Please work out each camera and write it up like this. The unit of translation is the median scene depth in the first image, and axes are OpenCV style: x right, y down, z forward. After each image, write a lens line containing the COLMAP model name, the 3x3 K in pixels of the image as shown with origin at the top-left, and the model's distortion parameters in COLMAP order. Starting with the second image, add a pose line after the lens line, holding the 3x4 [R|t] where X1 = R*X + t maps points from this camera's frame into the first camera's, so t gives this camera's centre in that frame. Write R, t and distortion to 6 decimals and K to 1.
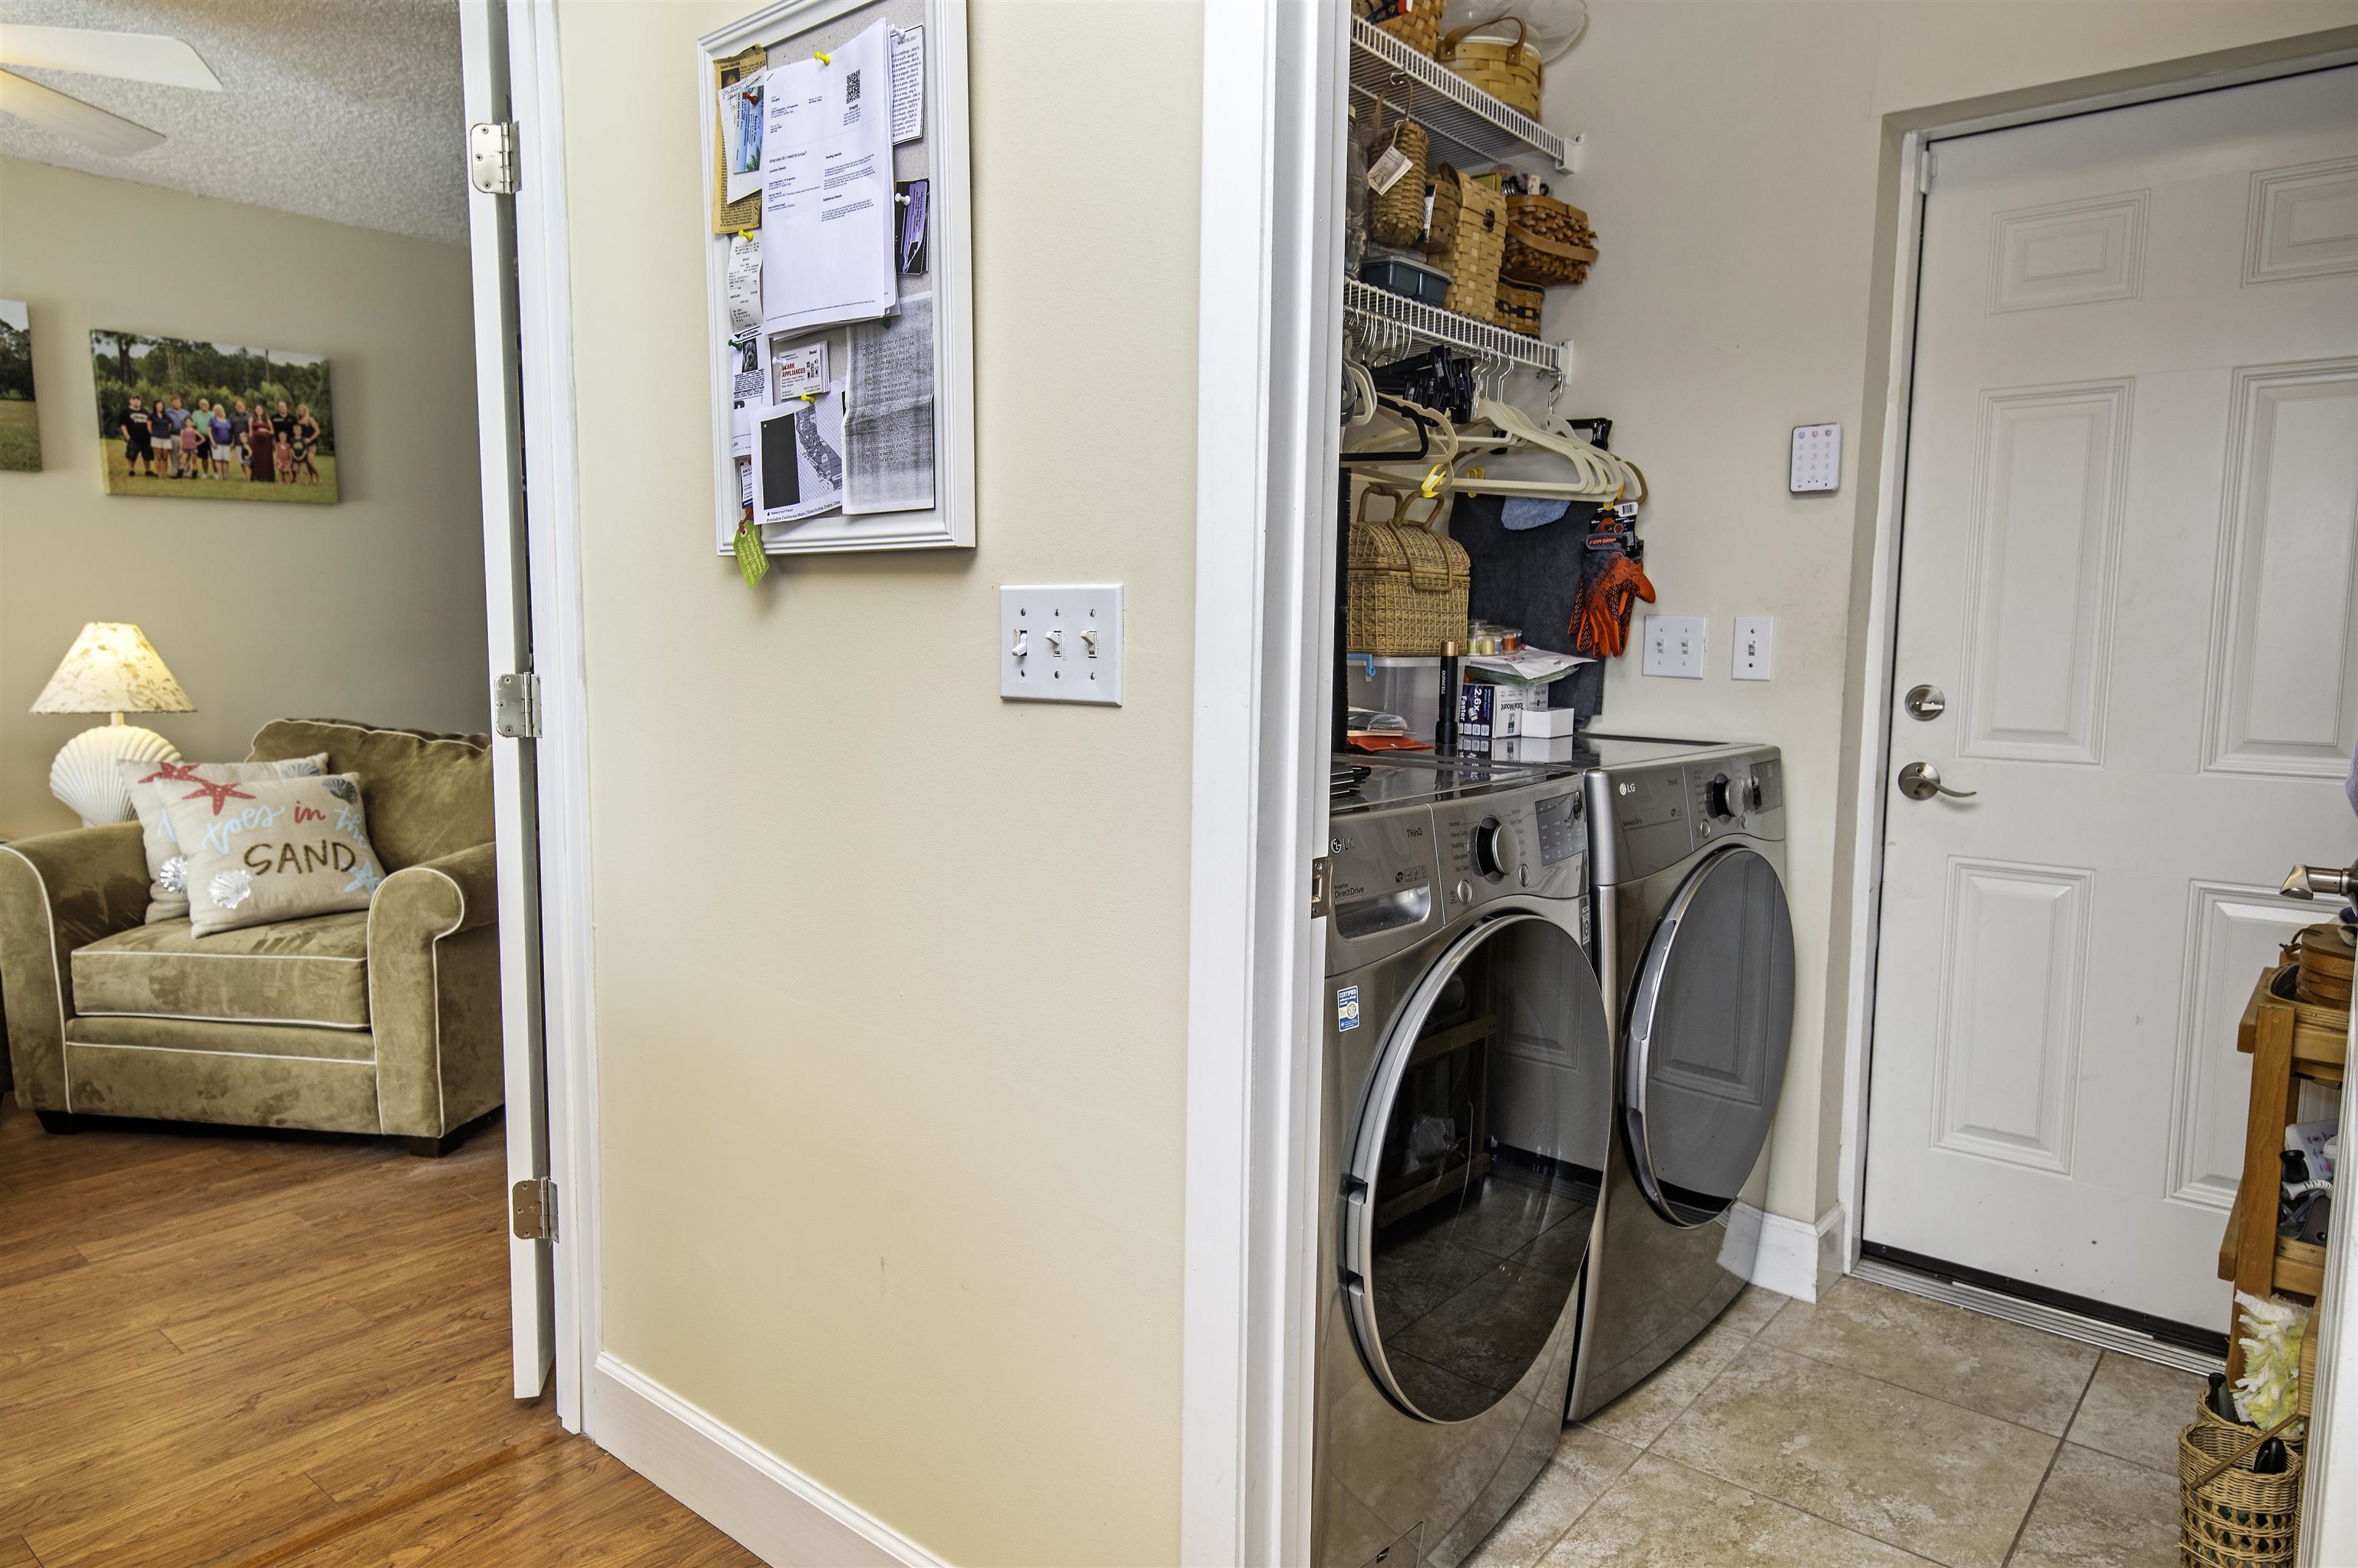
lens RADIAL K [[1482.1, 0, 1187.8], [0, 1482.1, 782.3], [0, 0, 1]] dist [0.021357, -0.003942]
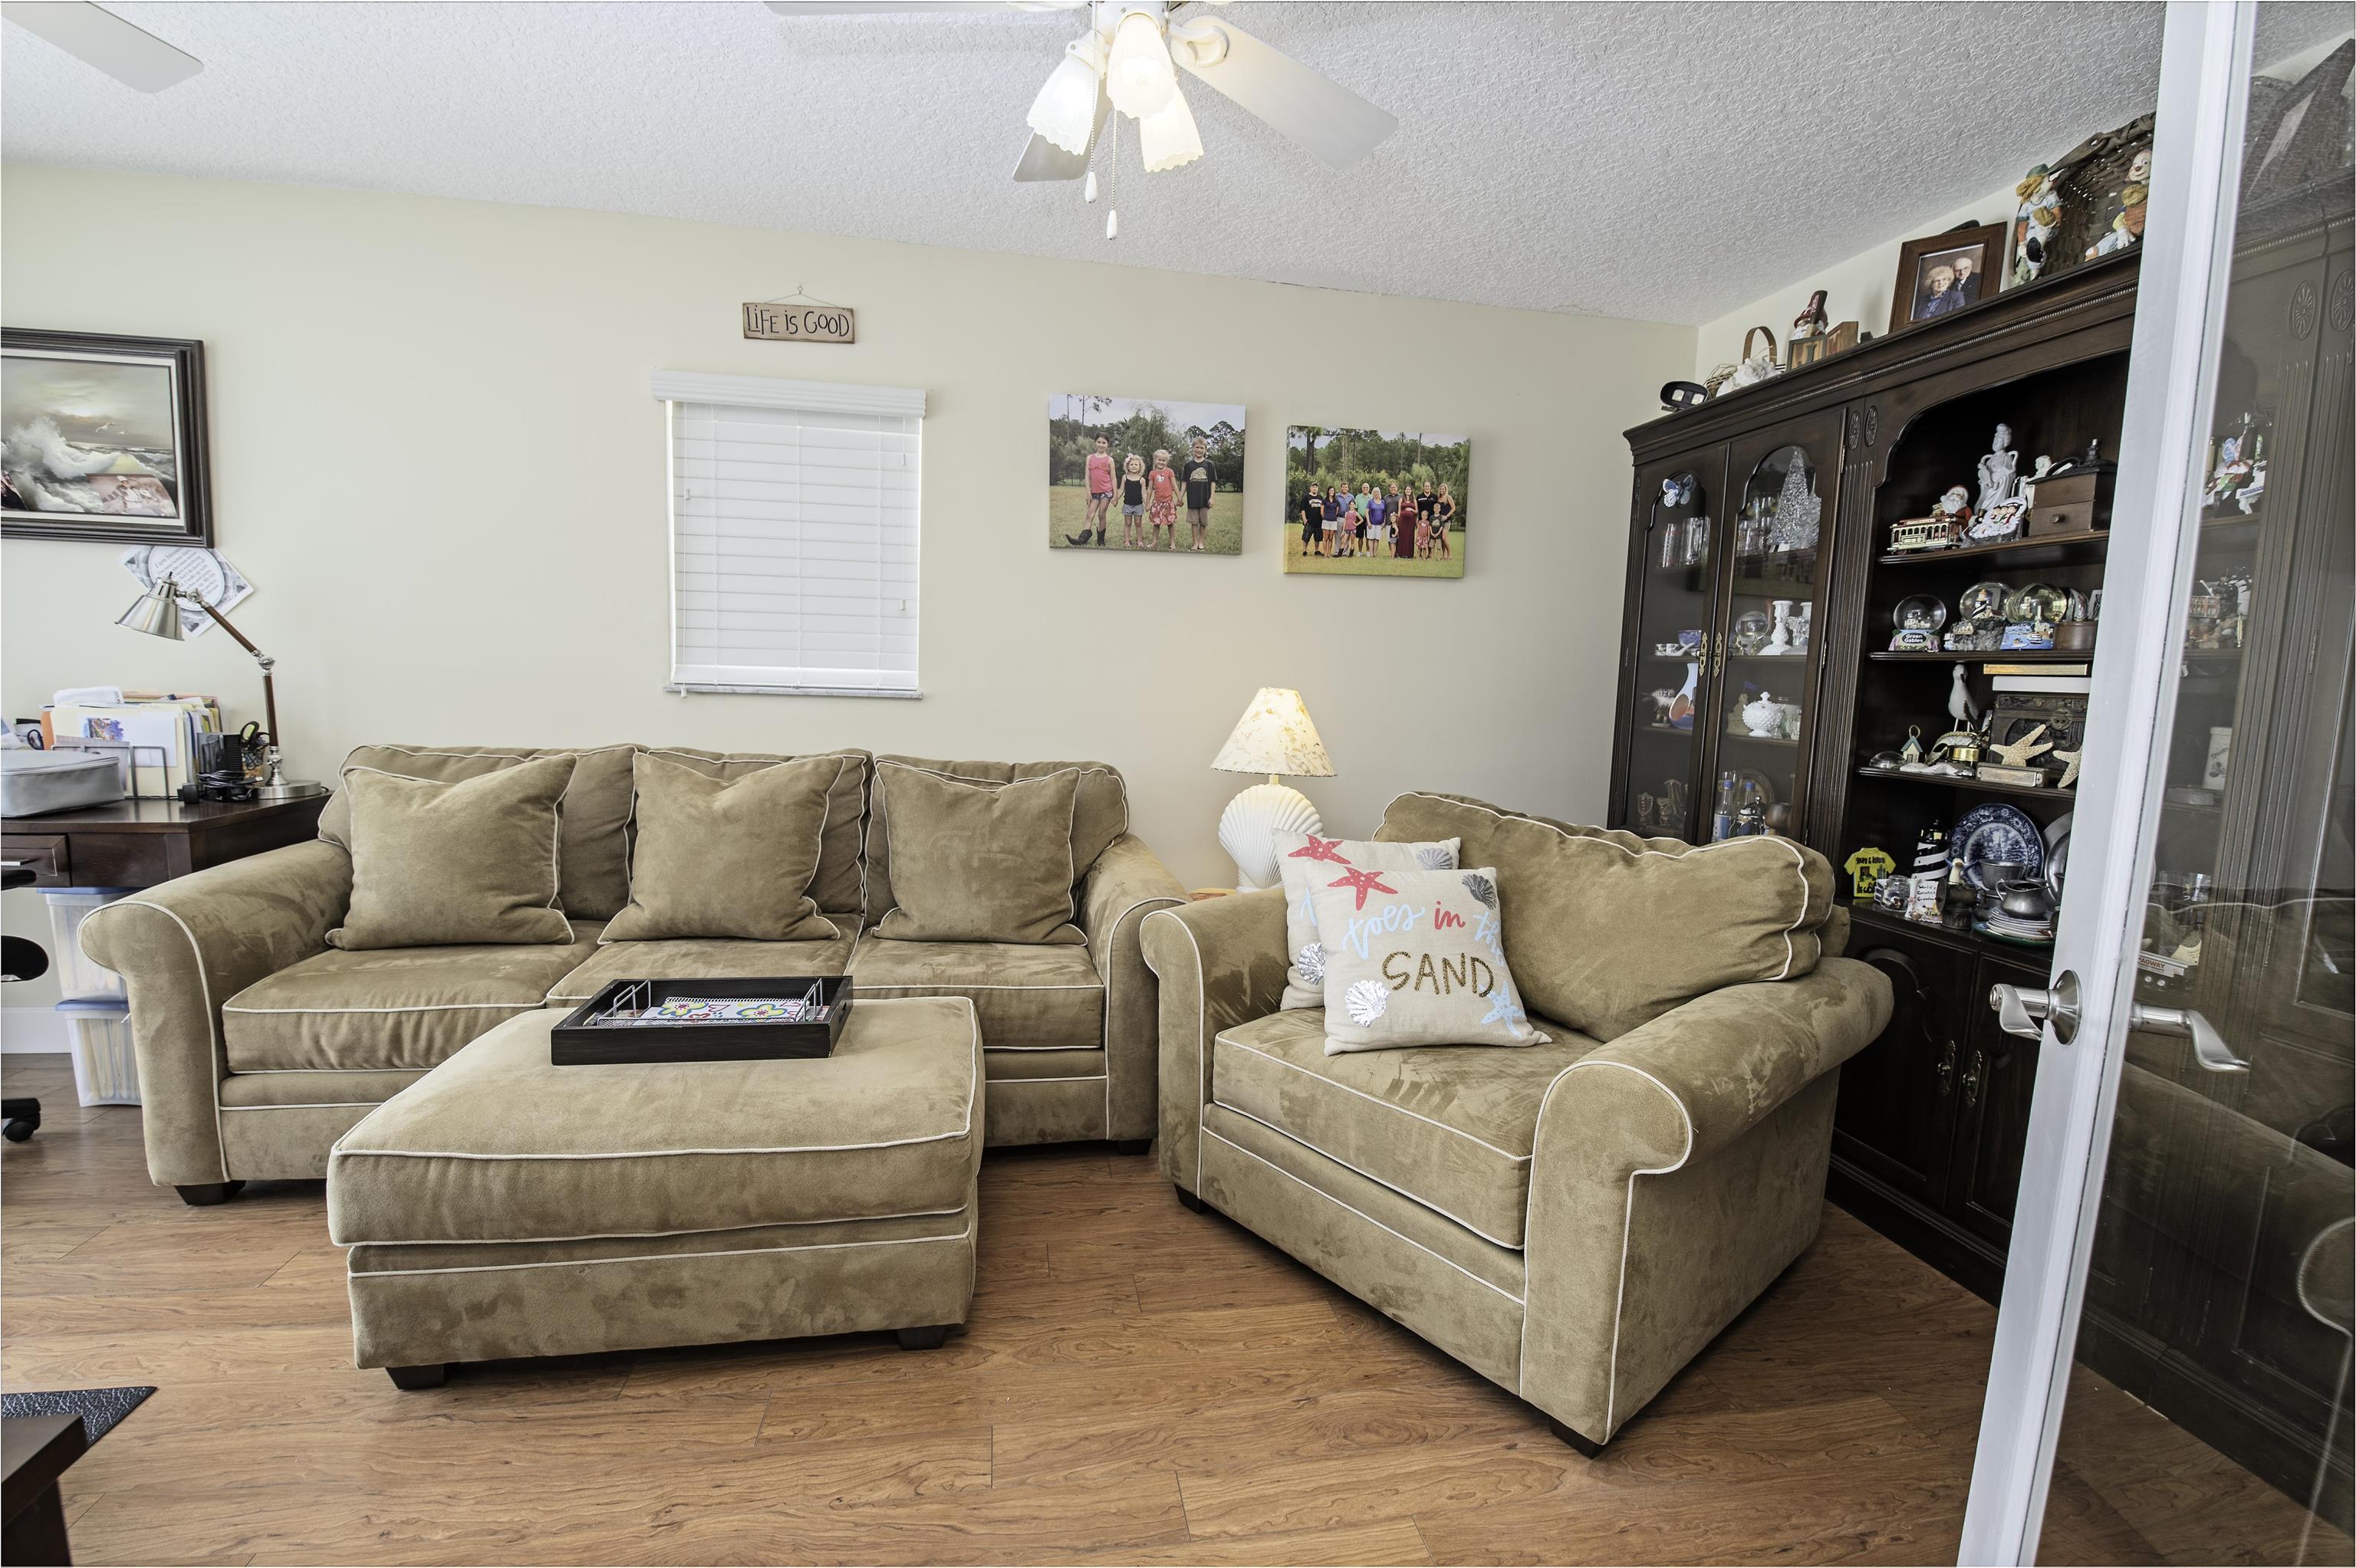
lens RADIAL K [[1020.5, 0, 1178.0], [0, 1020.5, 784.0], [0, 0, 1]] dist [-0.002660, -0.010087]
pose [[0.762765, 0.086869, -0.640814, -0.326649], [-0.096927, 0.995100, 0.019523, -0.049413], [0.639370, 0.047221, 0.767448, 0.432907]]
